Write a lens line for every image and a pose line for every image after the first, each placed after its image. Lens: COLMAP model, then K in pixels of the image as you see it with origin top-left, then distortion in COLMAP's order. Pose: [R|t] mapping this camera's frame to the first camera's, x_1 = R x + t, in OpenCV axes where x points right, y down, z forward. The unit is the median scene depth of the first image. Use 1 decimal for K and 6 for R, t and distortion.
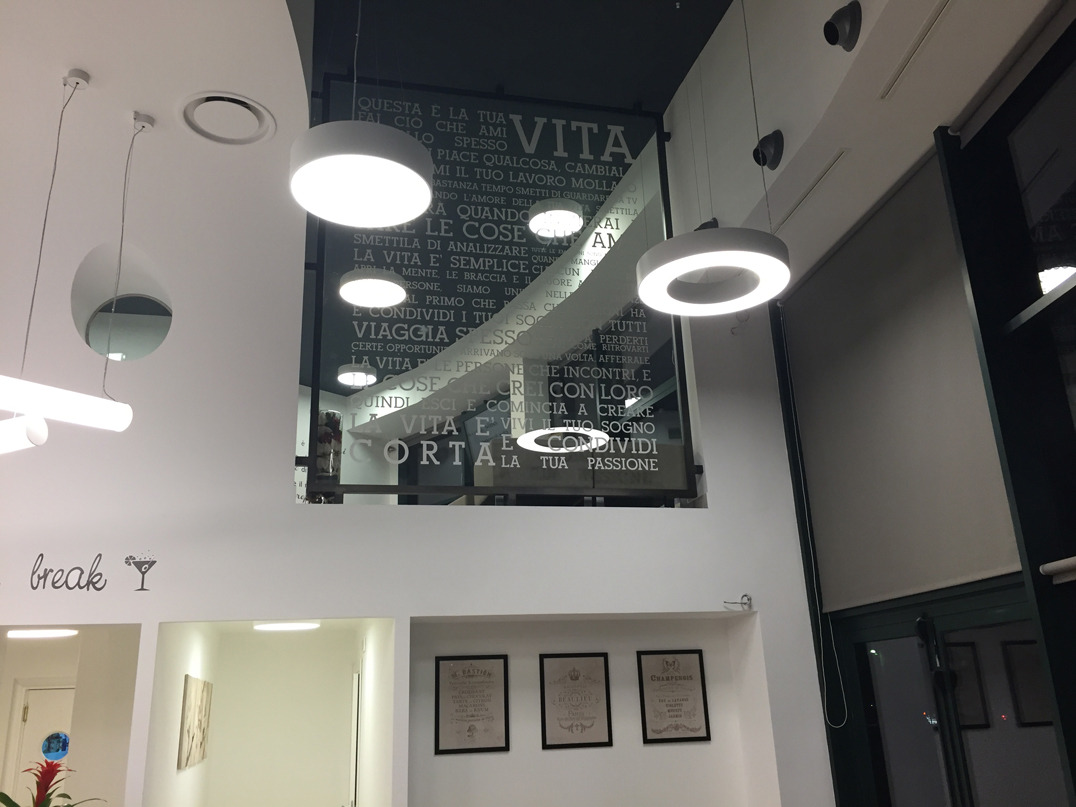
lens RADIAL K [[912.4, 0, 541.2], [0, 912.4, 399.4], [0, 0, 1]] dist [0.074244, -0.087653]
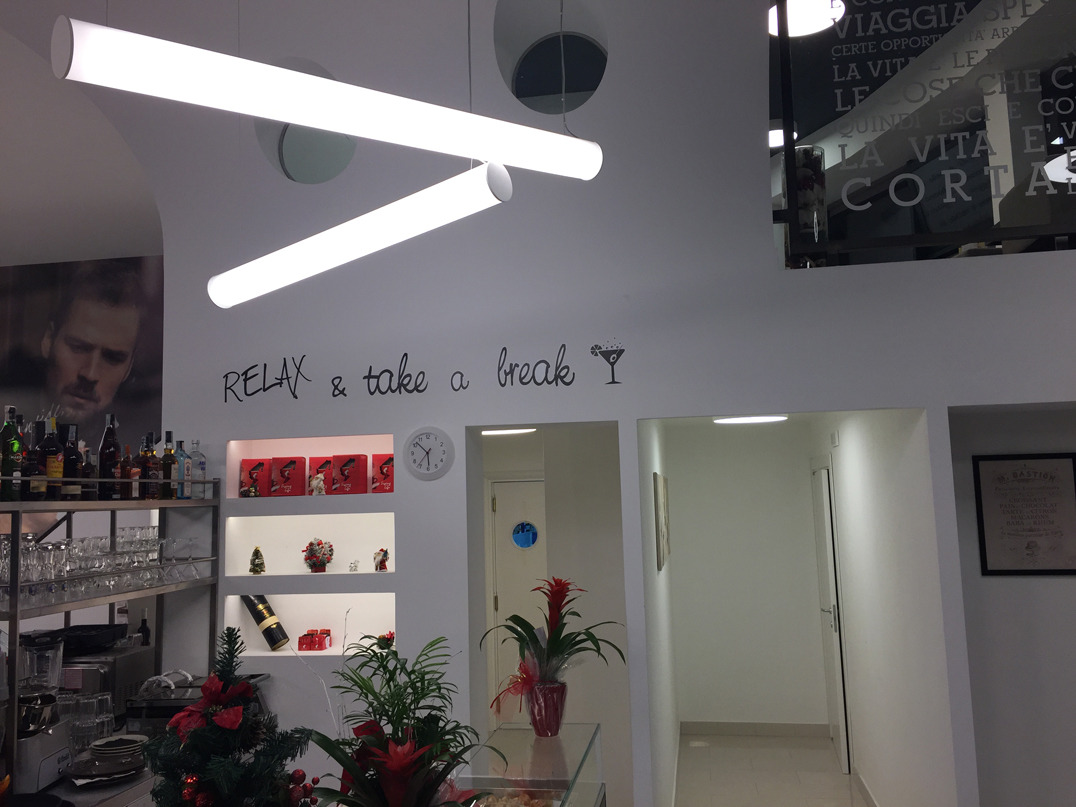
lens RADIAL K [[912.4, 0, 537.6], [0, 912.4, 395.2], [0, 0, 1]] dist [0.074244, -0.087653]
pose [[0.914607, -0.031889, -0.403085, -0.136980], [0.120341, 0.973178, 0.196067, 0.037201], [0.386021, -0.227832, 0.893913, 0.185826]]
